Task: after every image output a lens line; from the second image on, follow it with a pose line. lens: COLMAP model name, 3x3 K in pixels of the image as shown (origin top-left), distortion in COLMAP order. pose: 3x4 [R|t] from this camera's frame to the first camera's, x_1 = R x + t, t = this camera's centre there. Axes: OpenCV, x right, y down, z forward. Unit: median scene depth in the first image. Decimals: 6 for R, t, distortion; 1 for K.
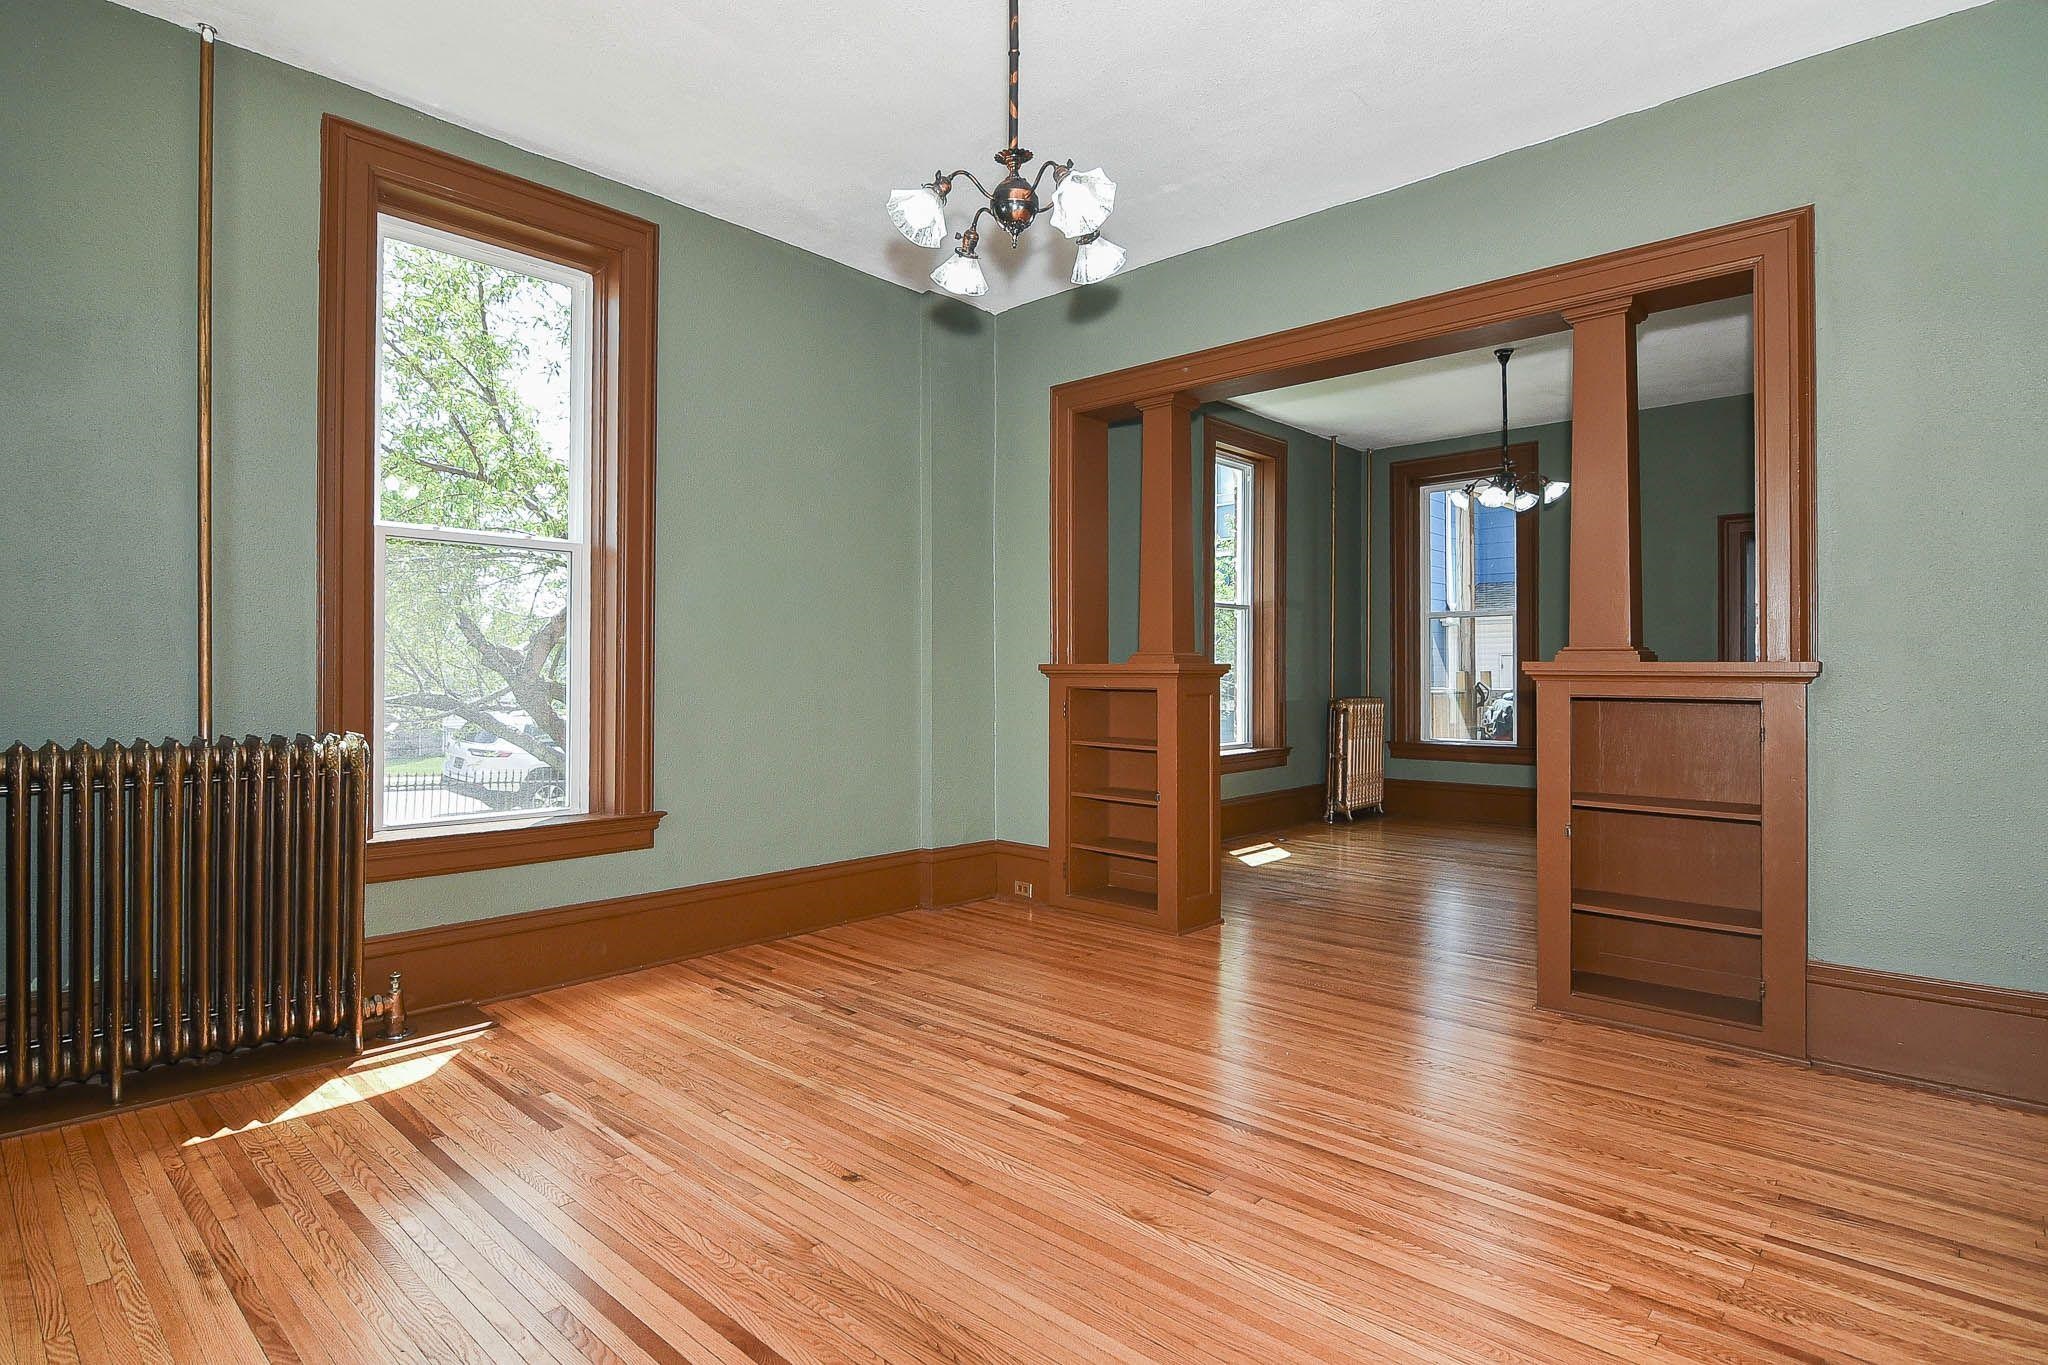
lens RADIAL K [[1018.9, 0, 1024.0], [0, 1018.9, 682.5], [0, 0, 1]] dist [0.000635, 0.000436]
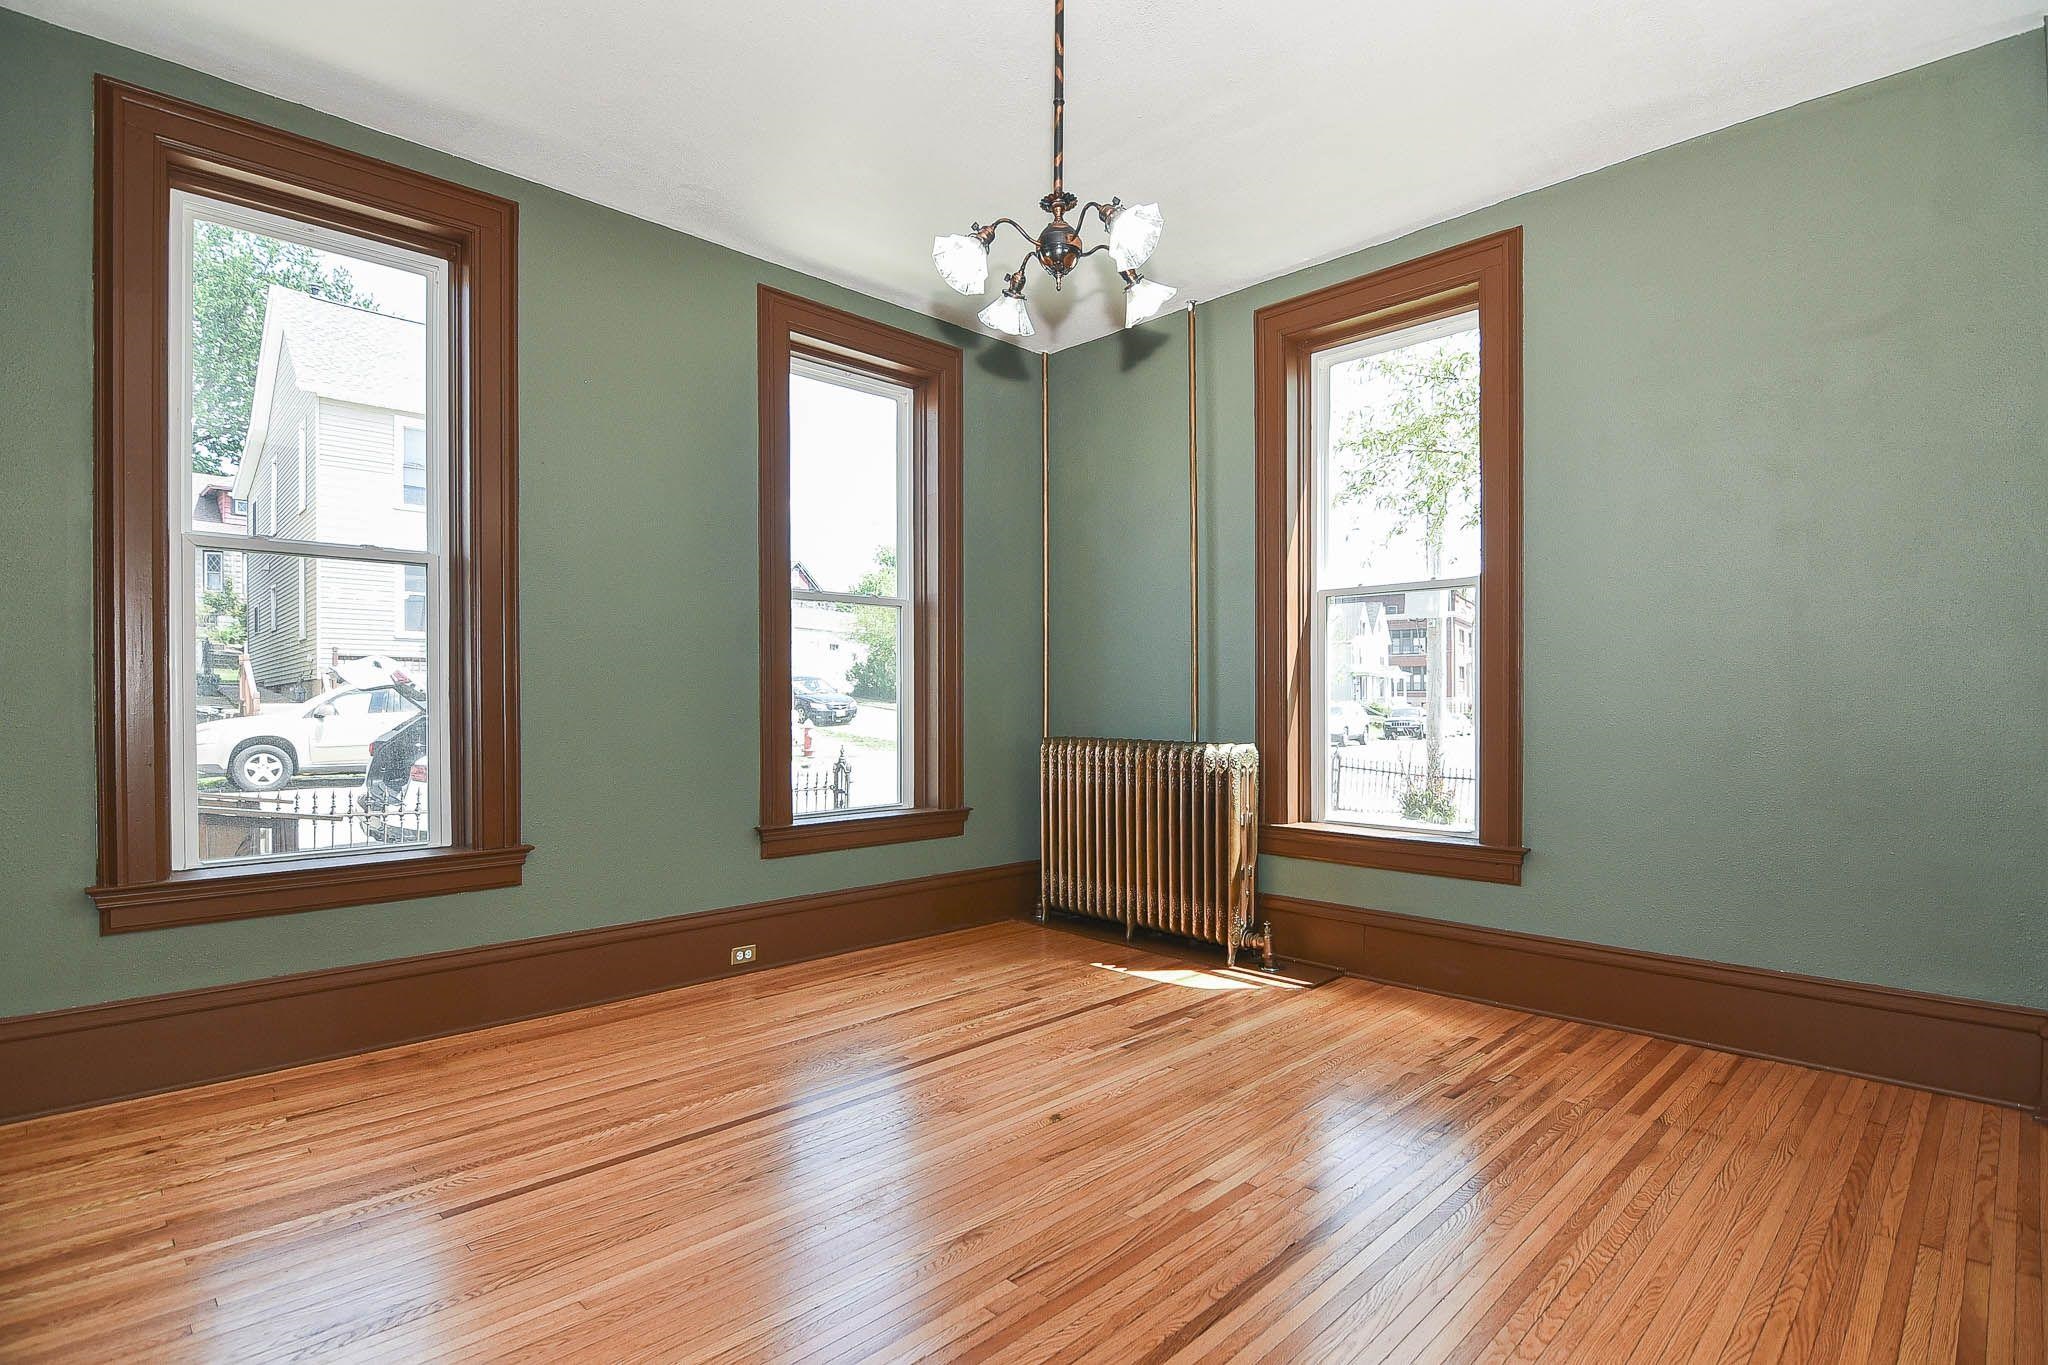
lens RADIAL K [[1016.9, 0, 1025.6], [0, 1016.9, 720.0], [0, 0, 1]] dist [0.000974, -0.000258]
pose [[-0.039552, 0.019134, -0.999034, 0.780960], [0.001201, 0.999817, 0.019102, -0.014964], [0.999217, -0.000445, -0.039568, 0.747289]]
